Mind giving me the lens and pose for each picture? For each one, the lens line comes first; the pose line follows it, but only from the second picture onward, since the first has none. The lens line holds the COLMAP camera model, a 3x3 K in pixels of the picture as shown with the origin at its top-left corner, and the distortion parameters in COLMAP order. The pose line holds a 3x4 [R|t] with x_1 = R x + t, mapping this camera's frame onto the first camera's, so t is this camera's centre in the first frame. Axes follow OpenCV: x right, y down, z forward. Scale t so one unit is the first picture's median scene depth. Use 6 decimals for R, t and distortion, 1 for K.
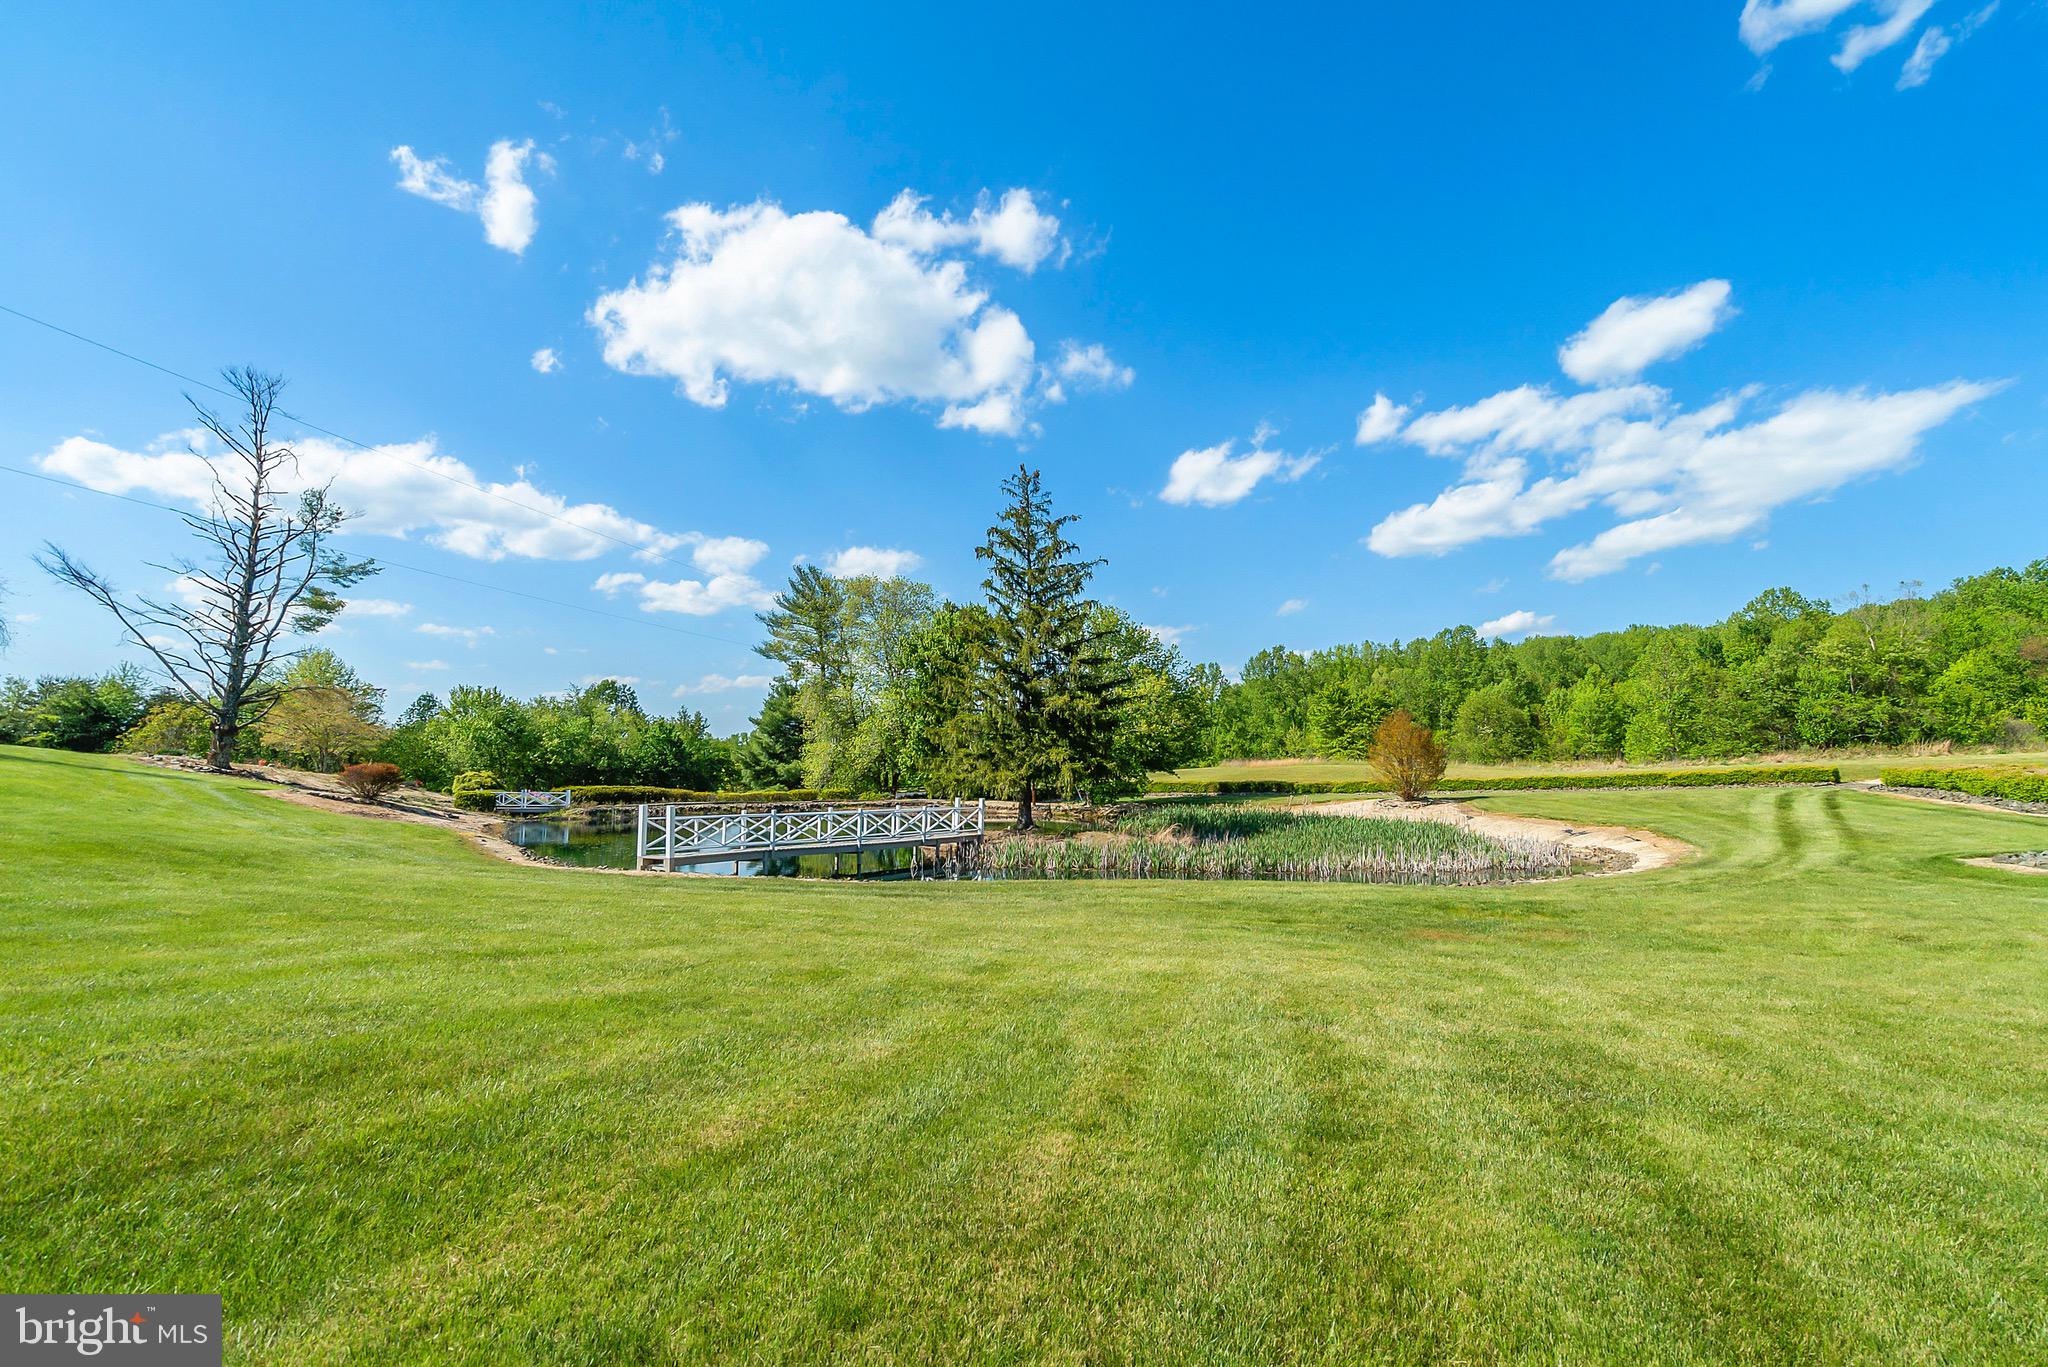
lens RADIAL K [[953.7, 0, 1024.0], [0, 953.7, 683.5], [0, 0, 1]] dist [-0.001765, 0.000049]
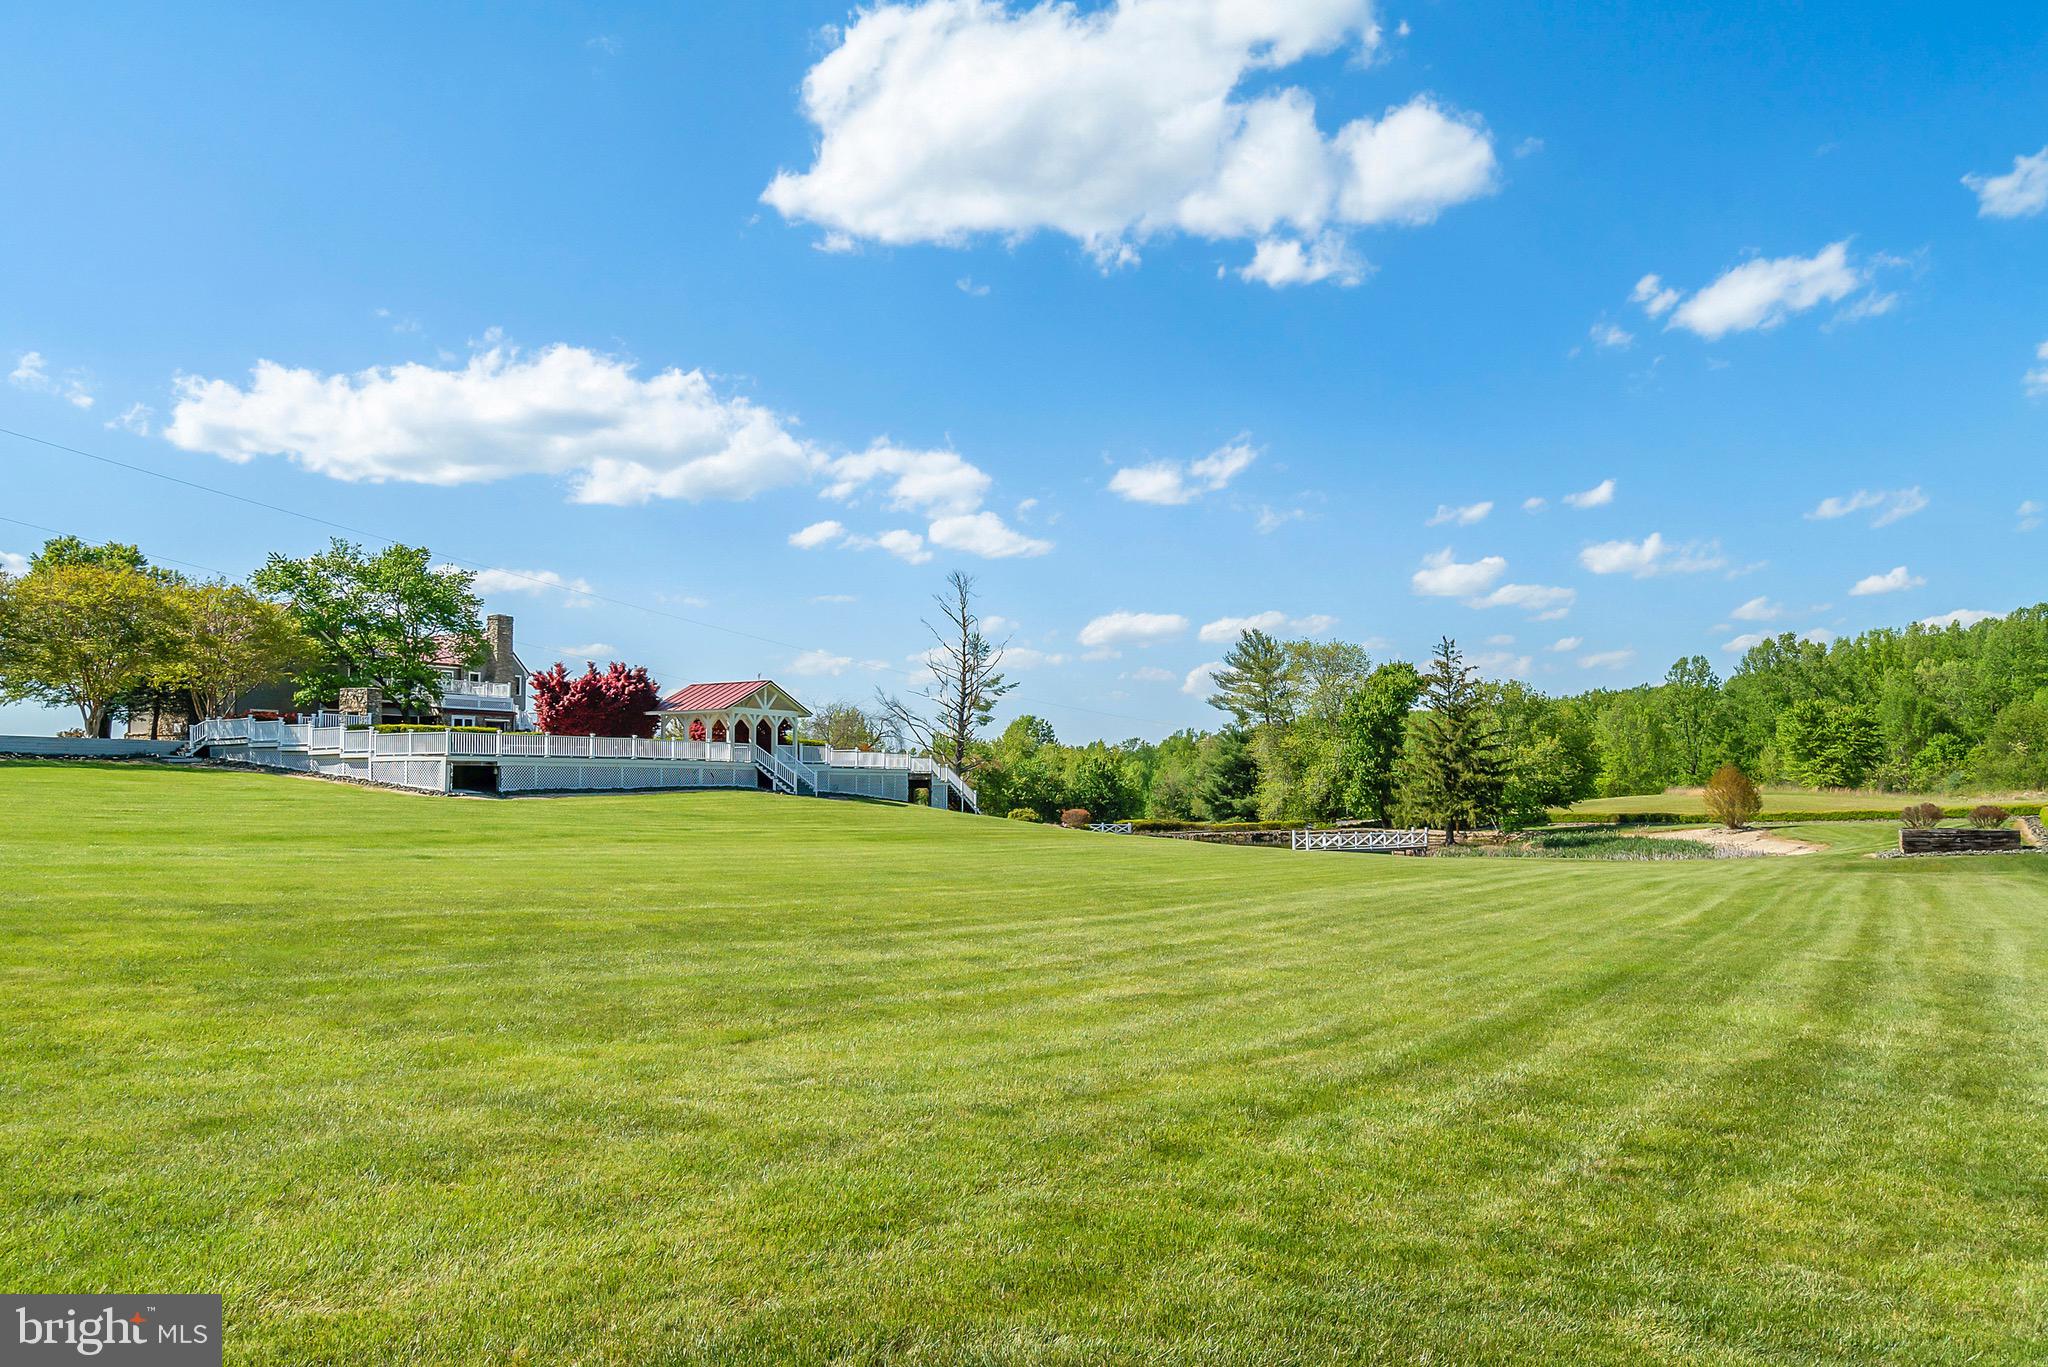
lens RADIAL K [[1370.9, 0, 1031.1], [0, 1370.9, 729.5], [0, 0, 1]] dist [0.002257, 0.002533]
pose [[0.955604, -0.024147, -0.293665, 0.004759], [0.038334, 0.998354, 0.042651, -0.094081], [0.292151, -0.052014, 0.954957, -0.774234]]
